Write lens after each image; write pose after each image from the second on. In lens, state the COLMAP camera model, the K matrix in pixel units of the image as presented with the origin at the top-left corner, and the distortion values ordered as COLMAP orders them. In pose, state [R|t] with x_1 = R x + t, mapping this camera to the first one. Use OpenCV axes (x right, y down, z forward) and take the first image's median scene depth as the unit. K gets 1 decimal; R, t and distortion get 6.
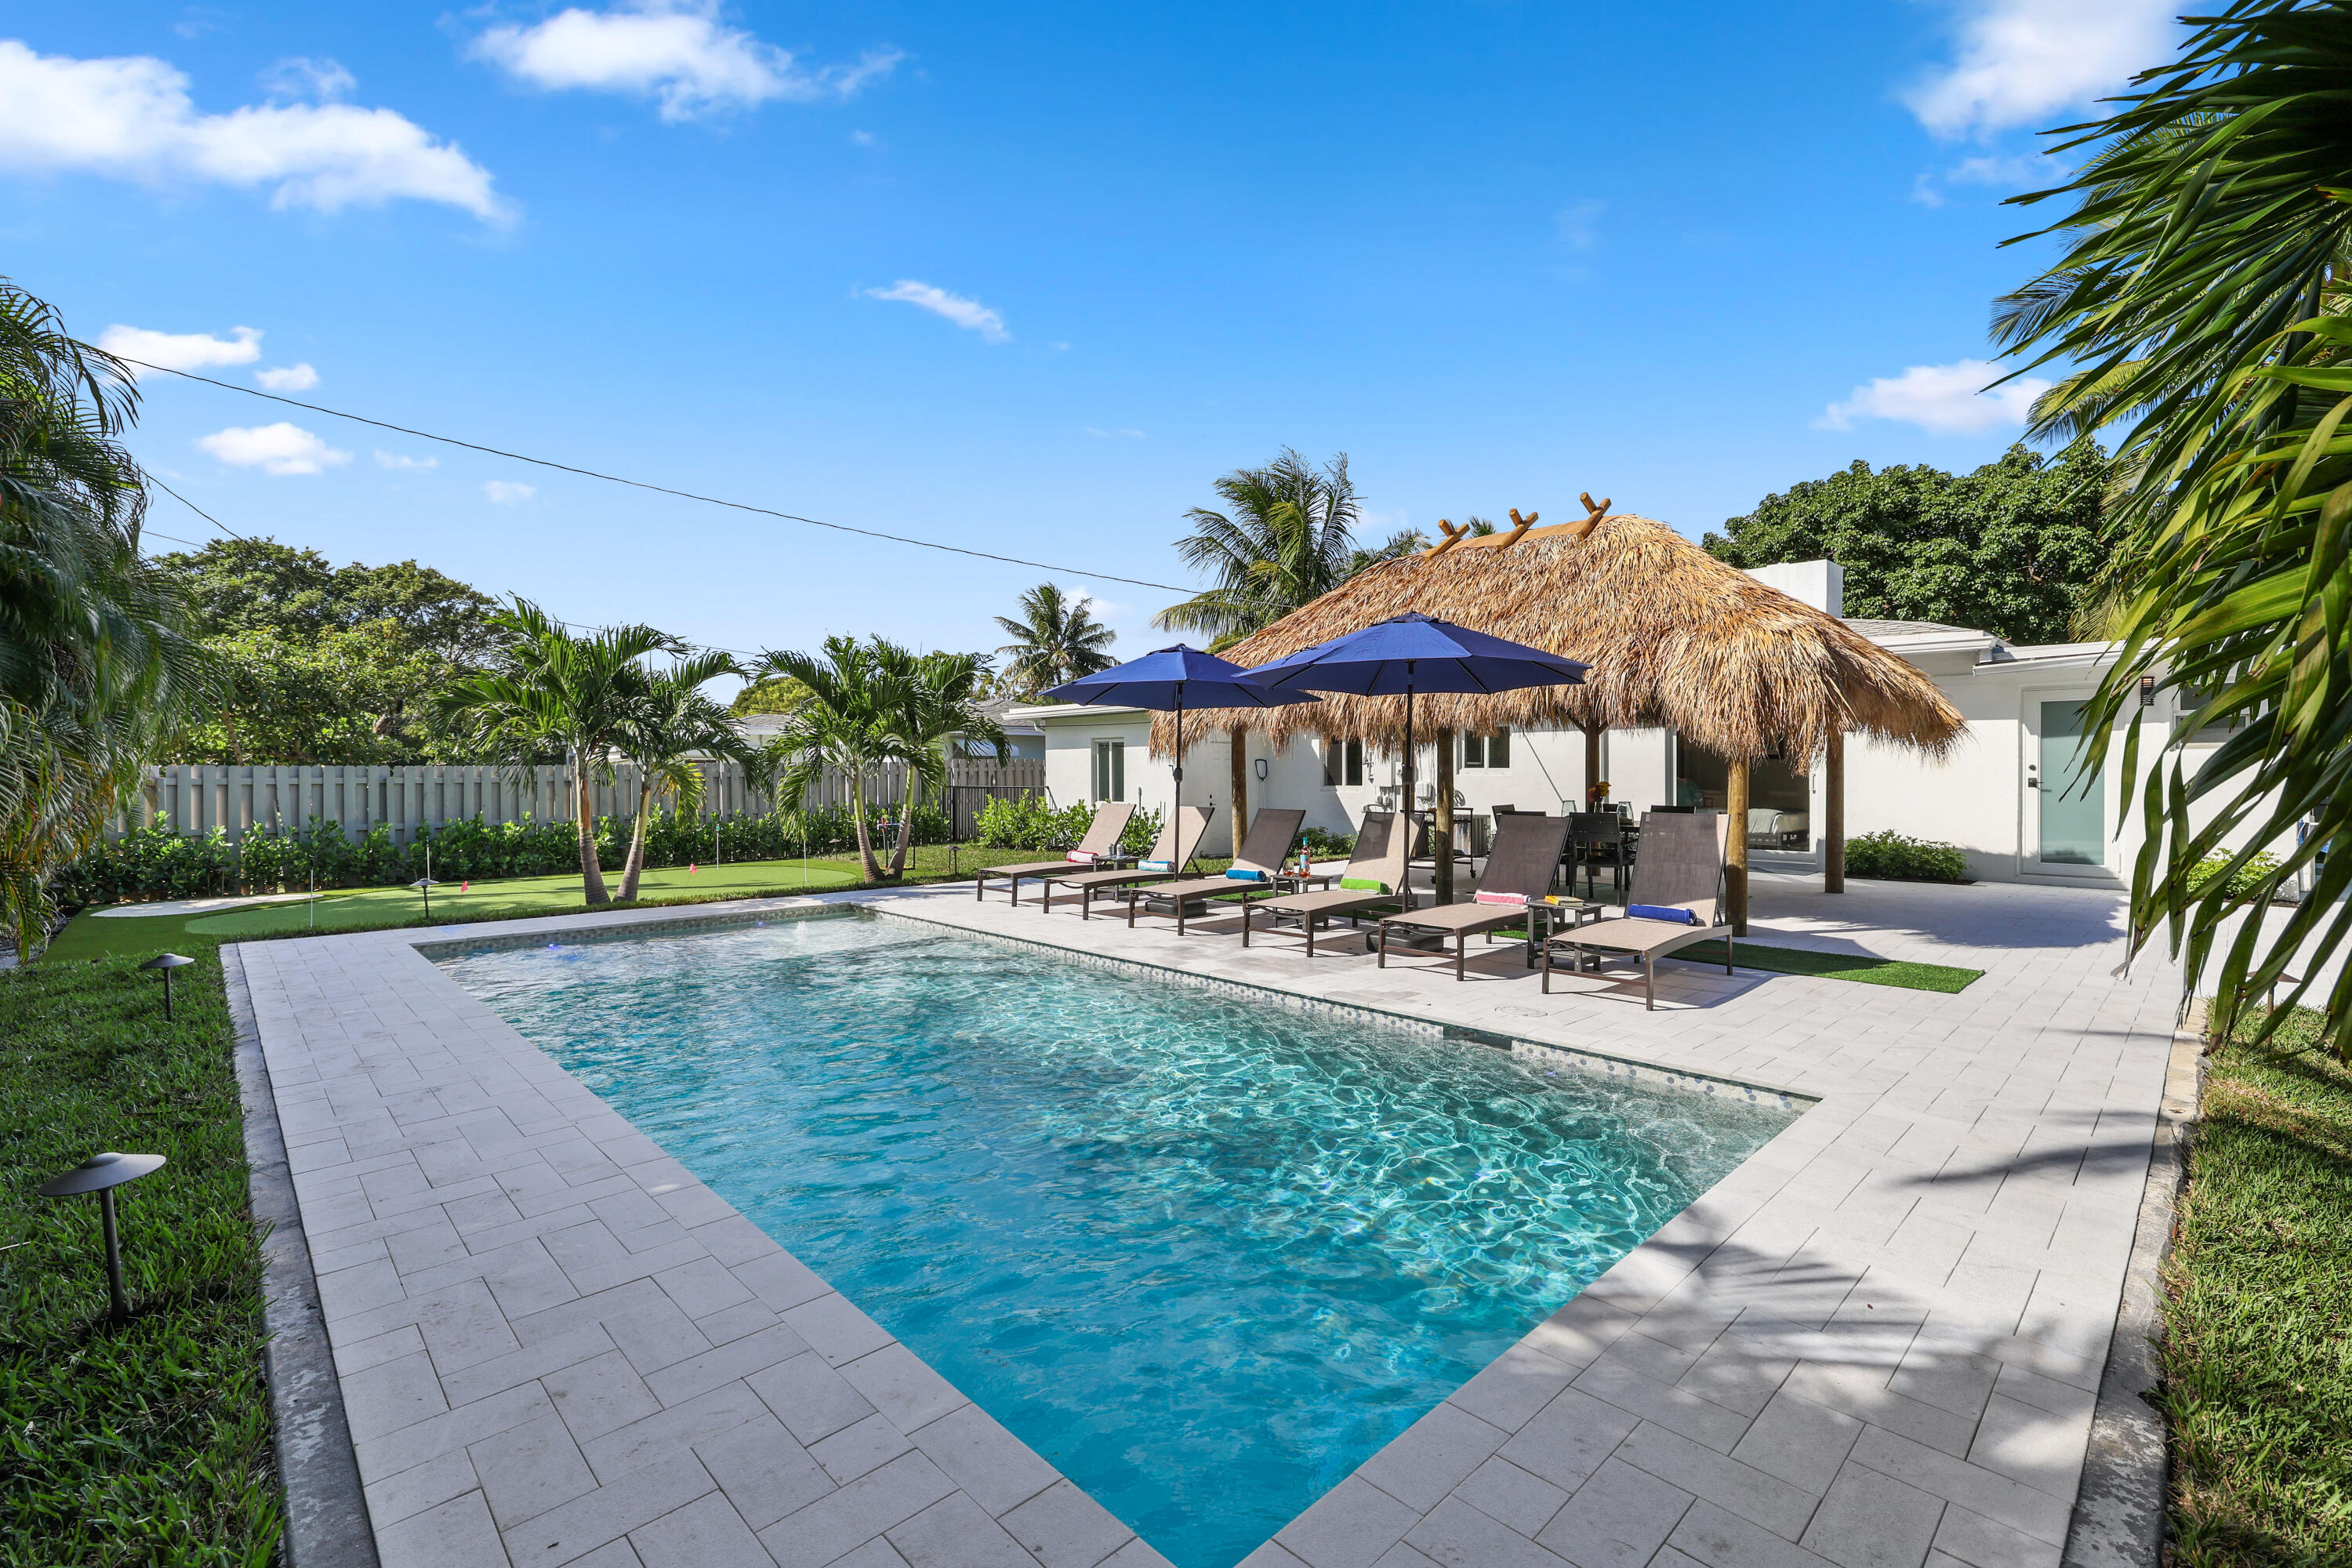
lens RADIAL K [[1010.8, 0, 1176.1], [0, 1010.8, 777.9], [0, 0, 1]] dist [0.003075, -0.001719]
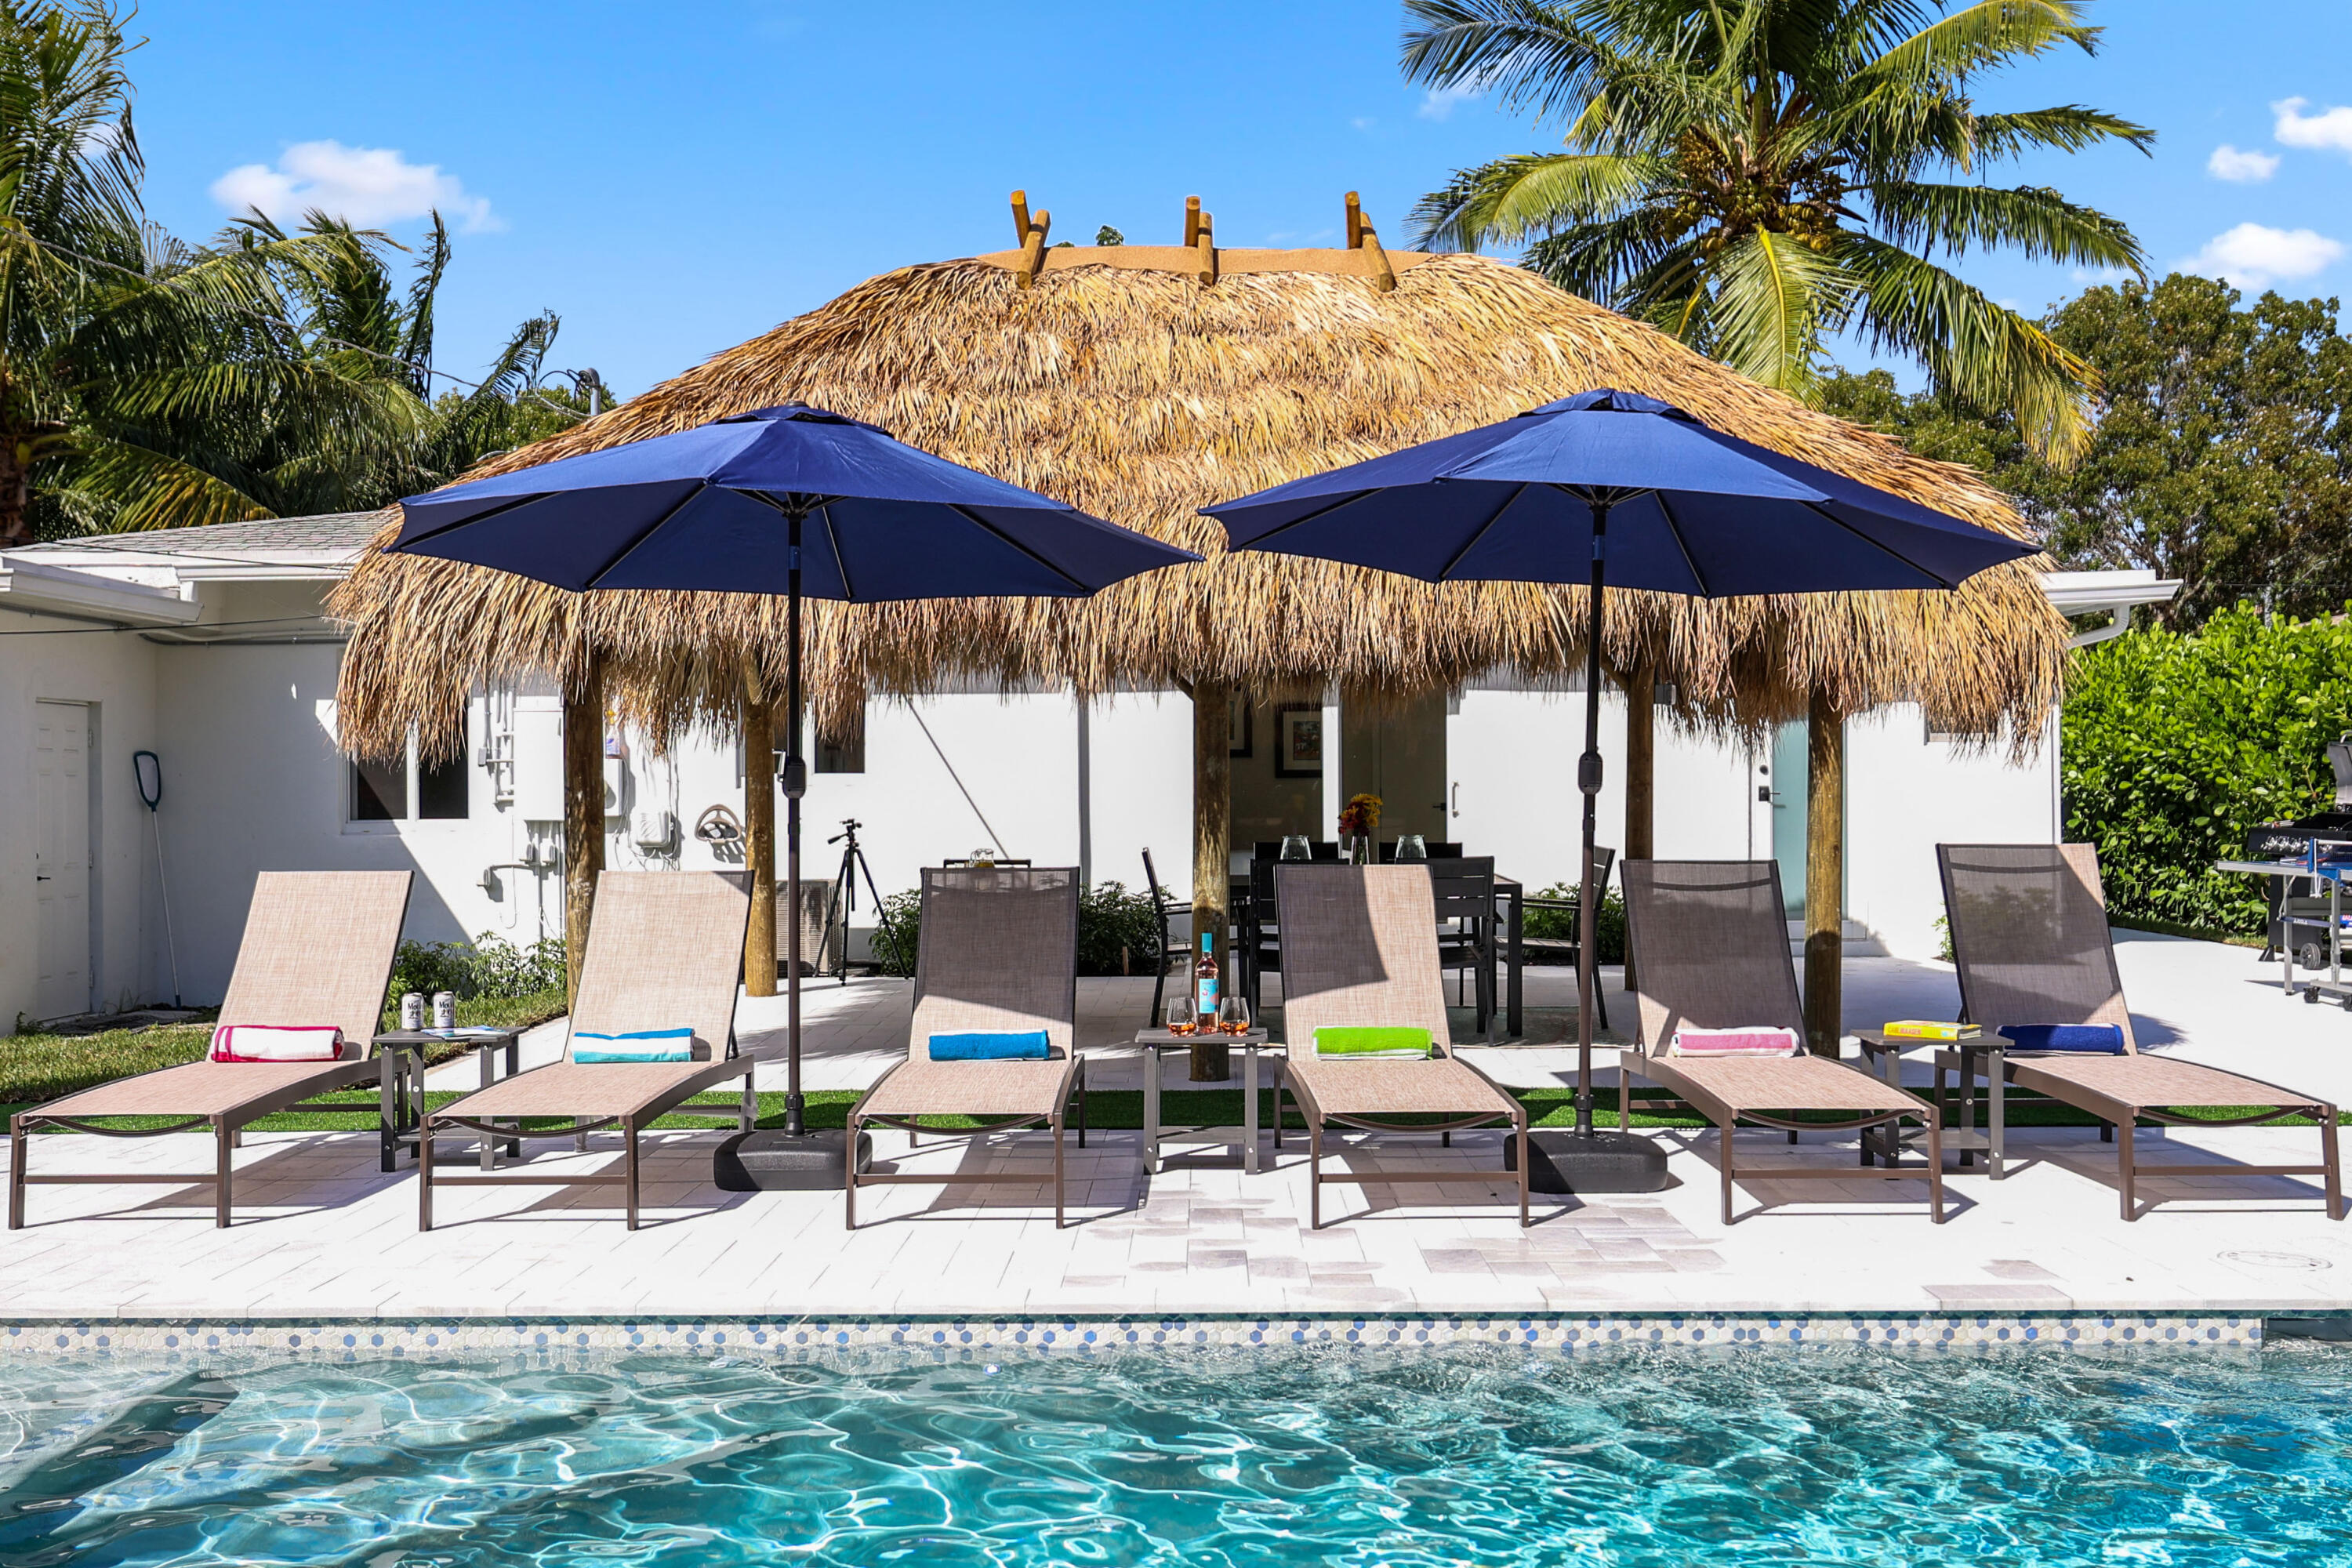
lens RADIAL K [[1855.0, 0, 1177.2], [0, 1855.0, 788.6], [0, 0, 1]] dist [0.004737, 0.002095]
pose [[0.703548, -0.001354, 0.710646, -0.177706], [0.009633, 0.999924, -0.007631, 0.003880], [-0.710582, 0.012215, 0.703508, 0.206557]]
